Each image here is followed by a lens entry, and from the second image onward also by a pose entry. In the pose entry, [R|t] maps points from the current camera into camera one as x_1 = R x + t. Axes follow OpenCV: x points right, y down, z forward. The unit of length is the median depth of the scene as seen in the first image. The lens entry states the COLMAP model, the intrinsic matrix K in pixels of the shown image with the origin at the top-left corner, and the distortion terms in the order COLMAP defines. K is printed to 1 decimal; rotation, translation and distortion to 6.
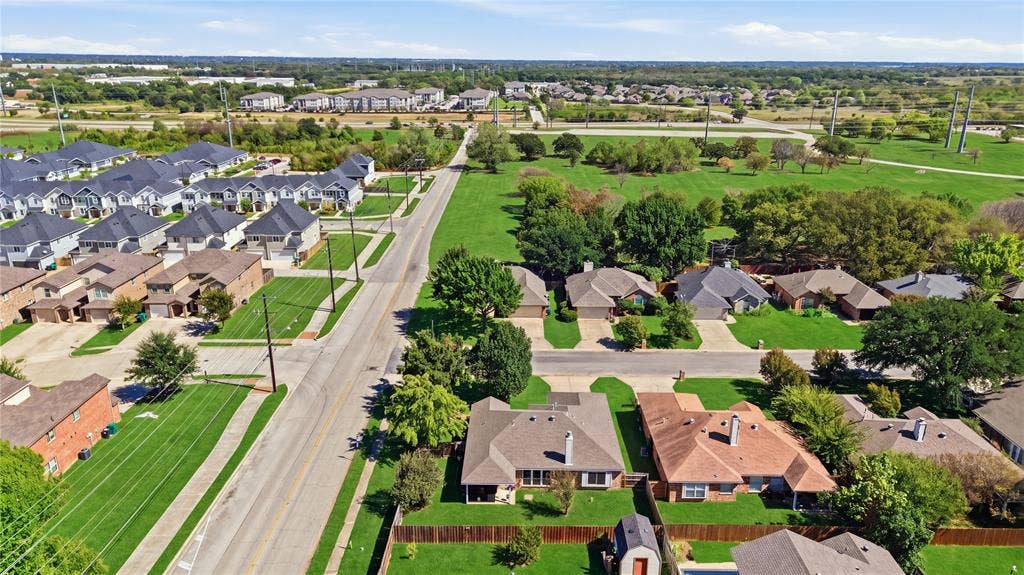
lens RADIAL K [[681.0, 0, 512.0], [0, 681.0, 287.5], [0, 0, 1]] dist [0.013835, -0.004525]
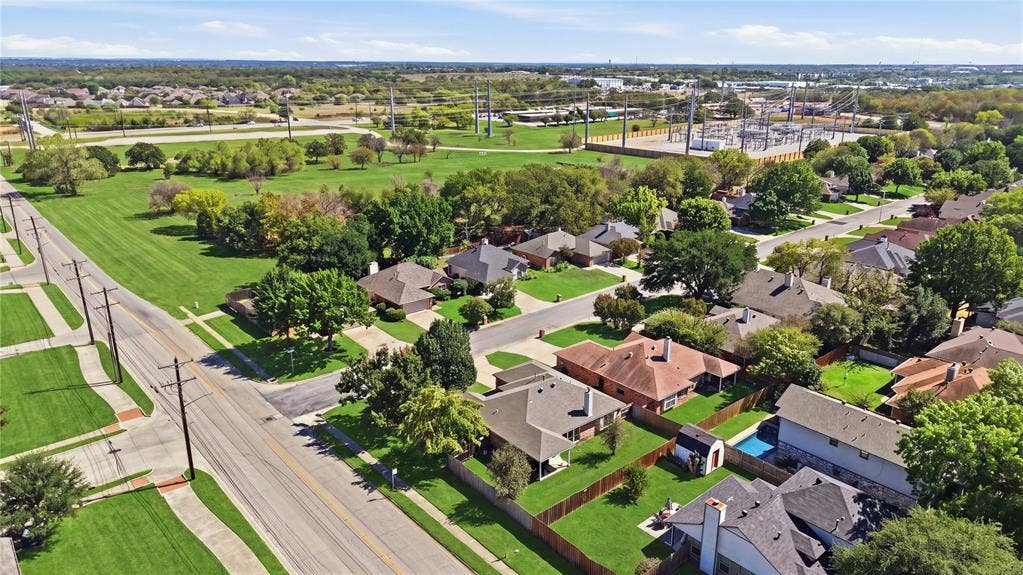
lens RADIAL K [[691.1, 0, 511.5], [0, 691.1, 287.5], [0, 0, 1]] dist [0.041229, -0.000552]
pose [[0.755613, -0.206525, 0.621608, -0.409569], [0.209426, 0.975353, 0.069480, -0.032491], [-0.620636, 0.077681, 0.780241, 0.102004]]
